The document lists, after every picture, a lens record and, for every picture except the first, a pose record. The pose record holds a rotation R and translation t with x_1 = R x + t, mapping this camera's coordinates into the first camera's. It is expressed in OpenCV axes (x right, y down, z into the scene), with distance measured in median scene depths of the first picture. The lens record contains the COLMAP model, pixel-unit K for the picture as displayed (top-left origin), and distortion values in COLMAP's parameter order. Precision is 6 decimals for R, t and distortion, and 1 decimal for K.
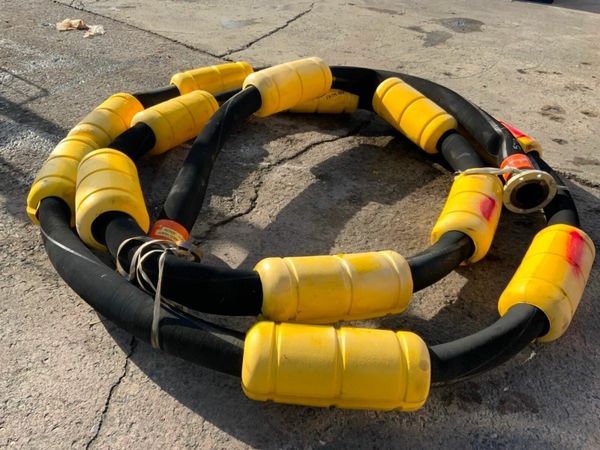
lens RADIAL K [[498.3, 0, 303.3], [0, 498.3, 225.4], [0, 0, 1]] dist [0.035658, -0.077951]
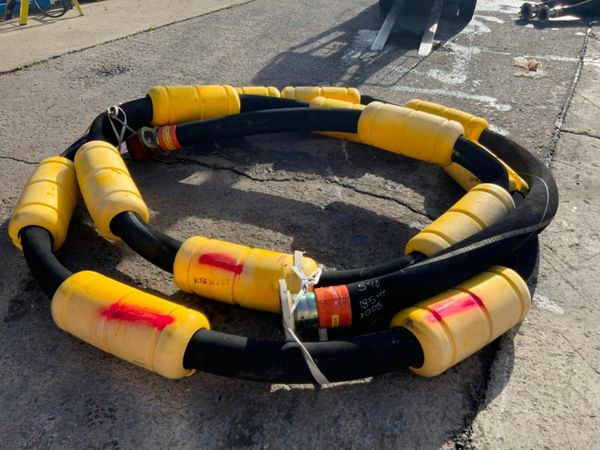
lens RADIAL K [[498.3, 0, 299.9], [0, 498.3, 226.6], [0, 0, 1]] dist [0.035658, -0.077951]
pose [[0.174808, 0.517342, -0.837735, 0.855474], [-0.596538, 0.732545, 0.327904, -0.354719], [0.783317, 0.442420, 0.436669, 0.536352]]
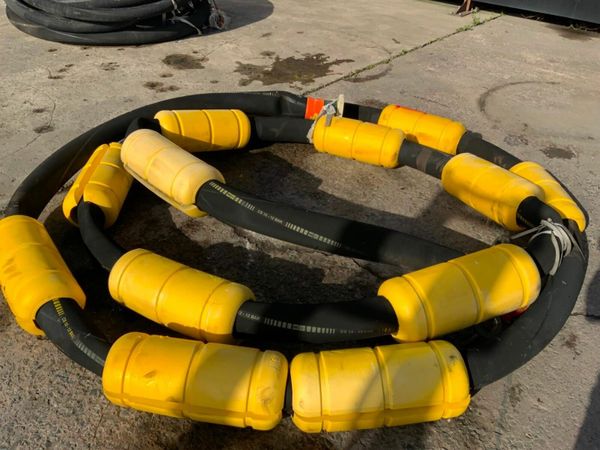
lens RADIAL K [[498.3, 0, 299.3], [0, 498.3, 228.4], [0, 0, 1]] dist [0.035658, -0.077951]
pose [[0.005215, -0.615389, 0.788206, -0.740213], [0.545051, 0.662589, 0.513707, -0.541868], [-0.838386, 0.426934, 0.338874, 0.638814]]
